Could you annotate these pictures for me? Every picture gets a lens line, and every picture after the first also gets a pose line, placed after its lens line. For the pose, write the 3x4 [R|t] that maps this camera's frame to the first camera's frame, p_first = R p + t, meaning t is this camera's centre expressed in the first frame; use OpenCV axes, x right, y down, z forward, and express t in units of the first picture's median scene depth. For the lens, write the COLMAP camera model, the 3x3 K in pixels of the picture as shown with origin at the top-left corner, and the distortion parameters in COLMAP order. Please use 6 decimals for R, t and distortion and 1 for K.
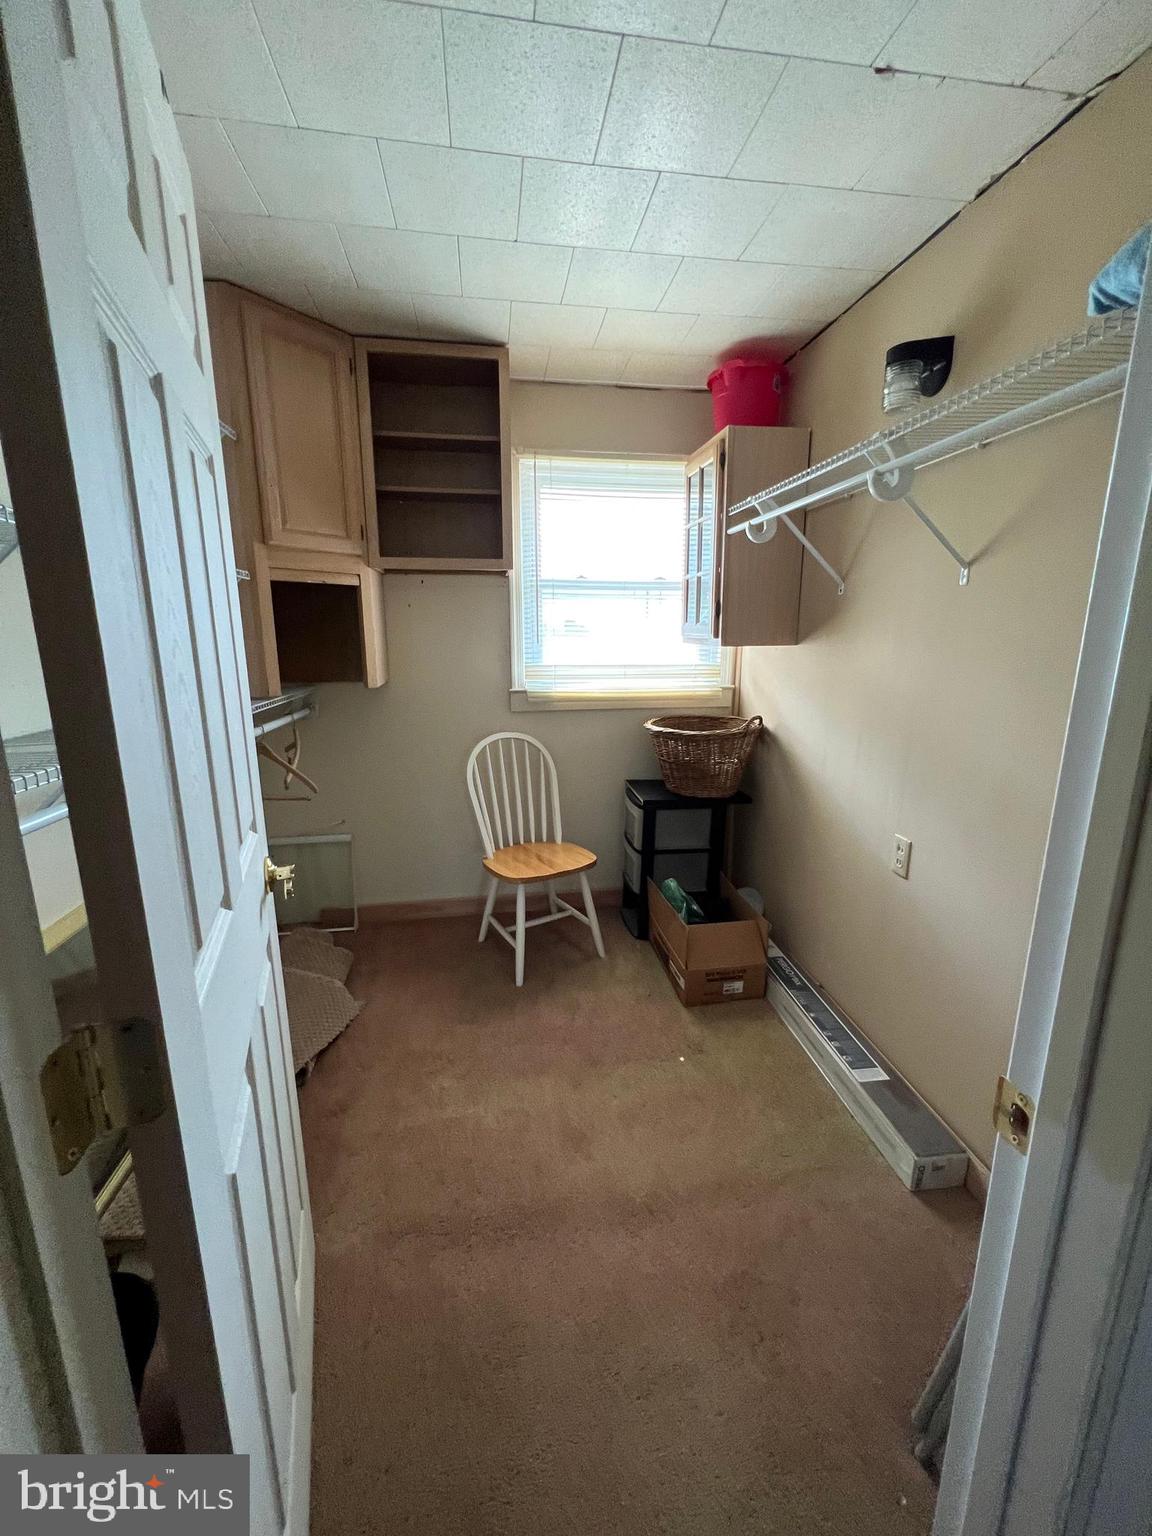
lens RADIAL K [[619.1, 0, 575.7], [0, 619.1, 766.3], [0, 0, 1]] dist [0.001570, 0.000476]
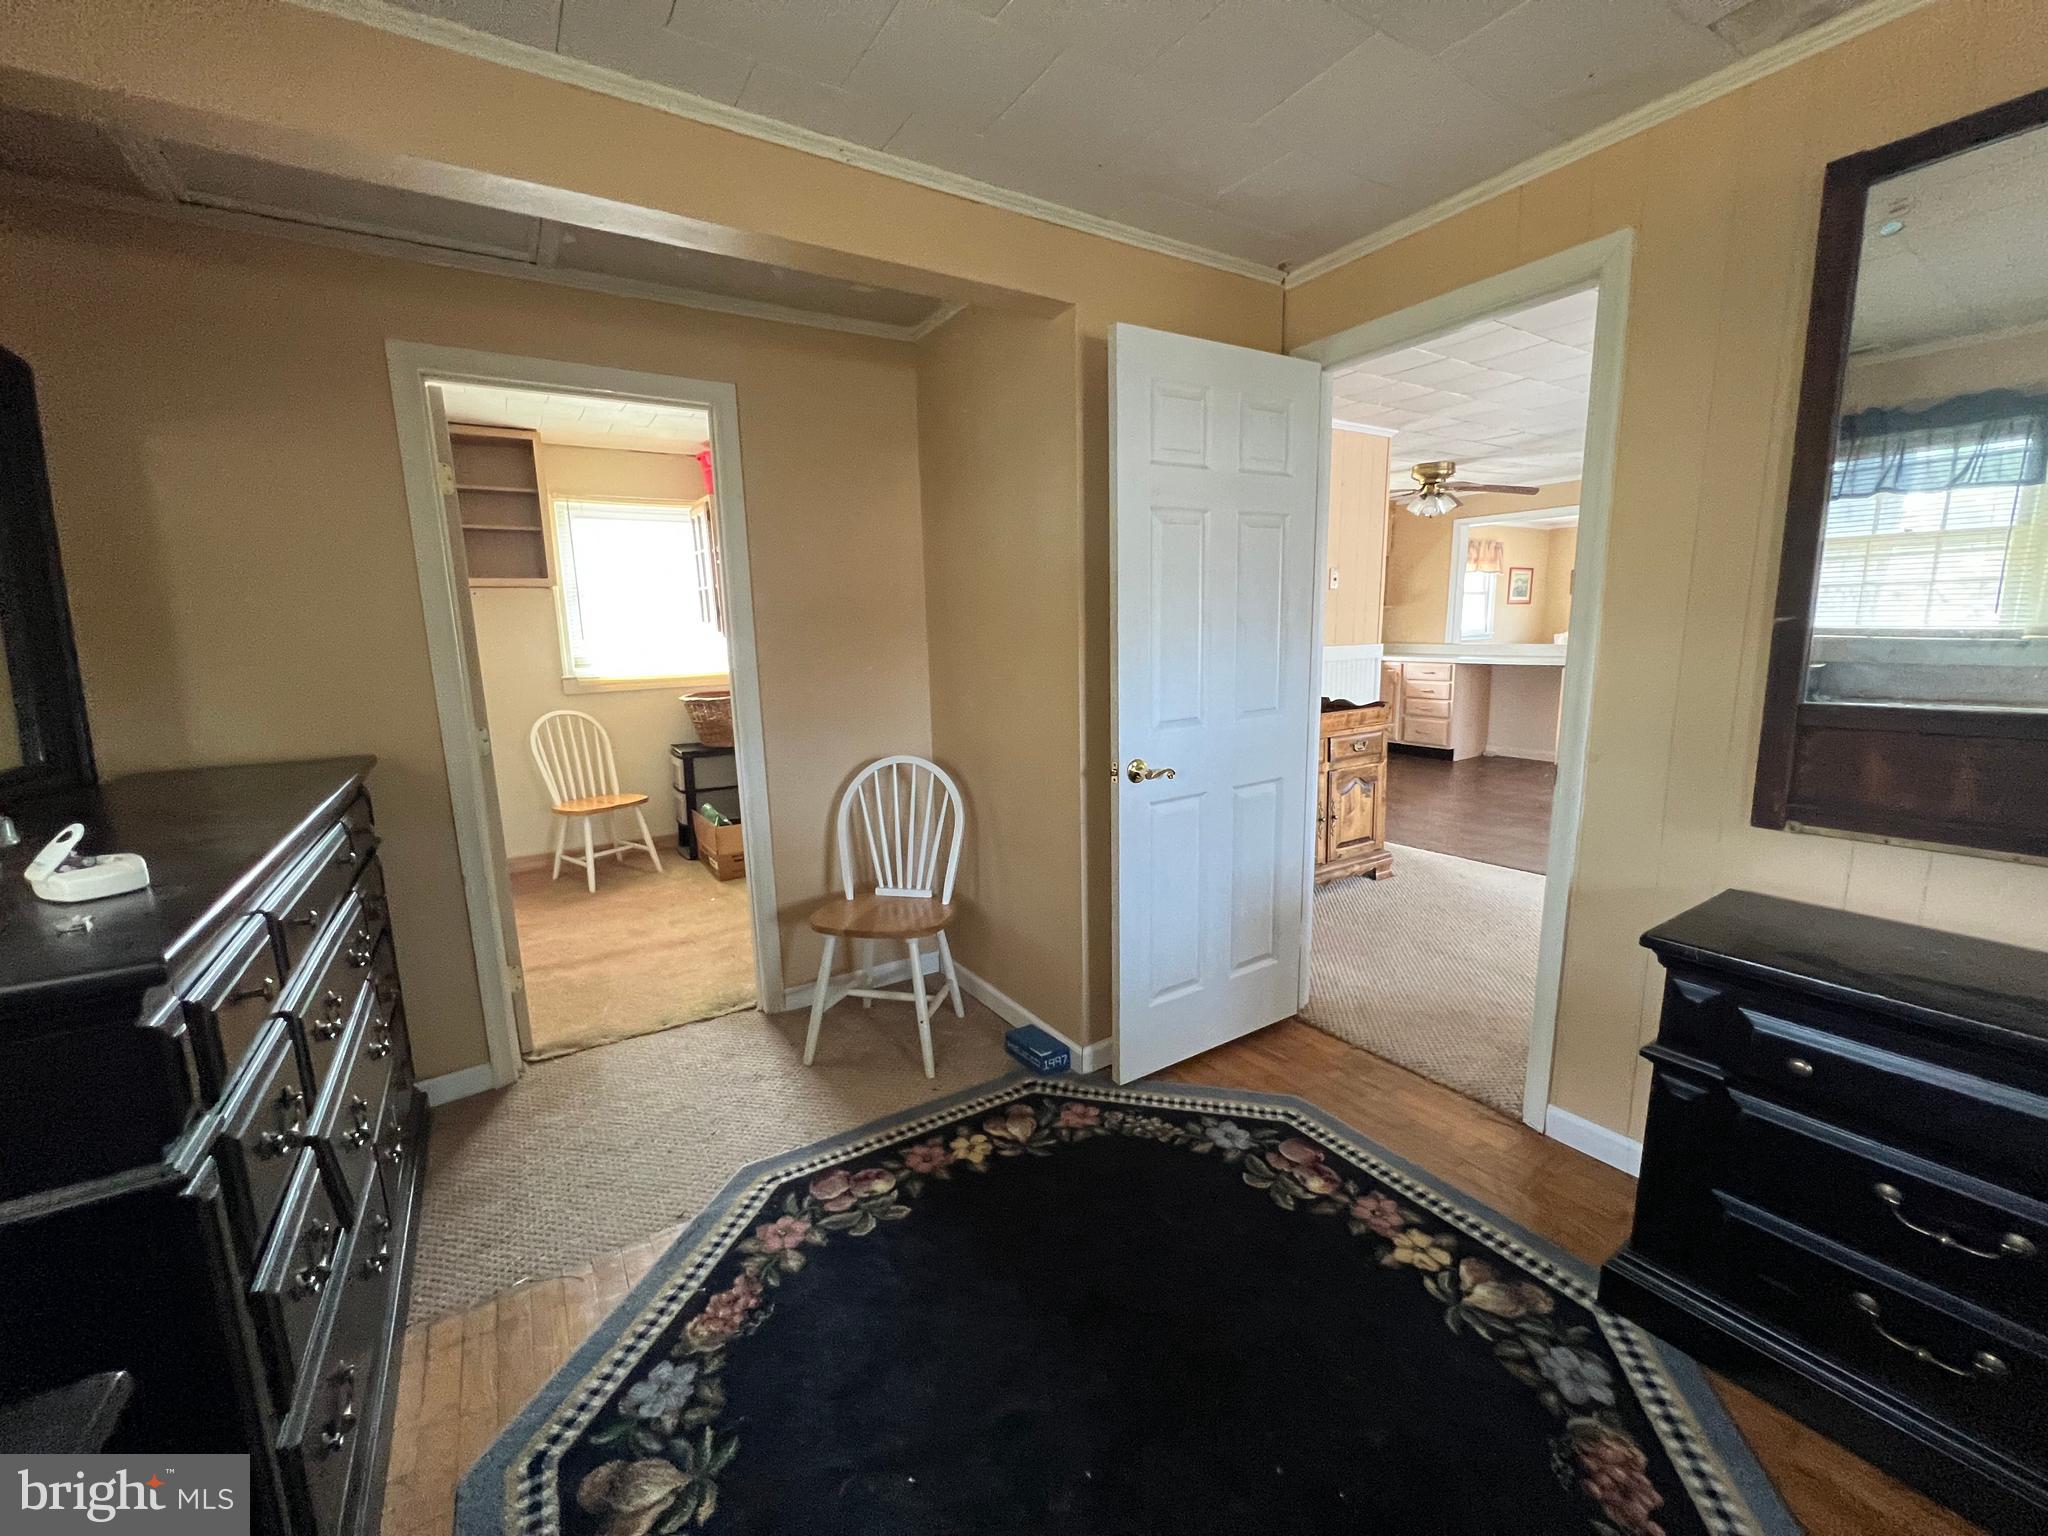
lens RADIAL K [[825.5, 0, 1015.8], [0, 825.5, 767.8], [0, 0, 1]] dist [0.001570, 0.000476]
pose [[0.912338, -0.092290, 0.398901, 0.051960], [0.110406, 0.993629, -0.022627, 0.209238], [-0.394271, 0.064685, 0.916715, -0.936560]]
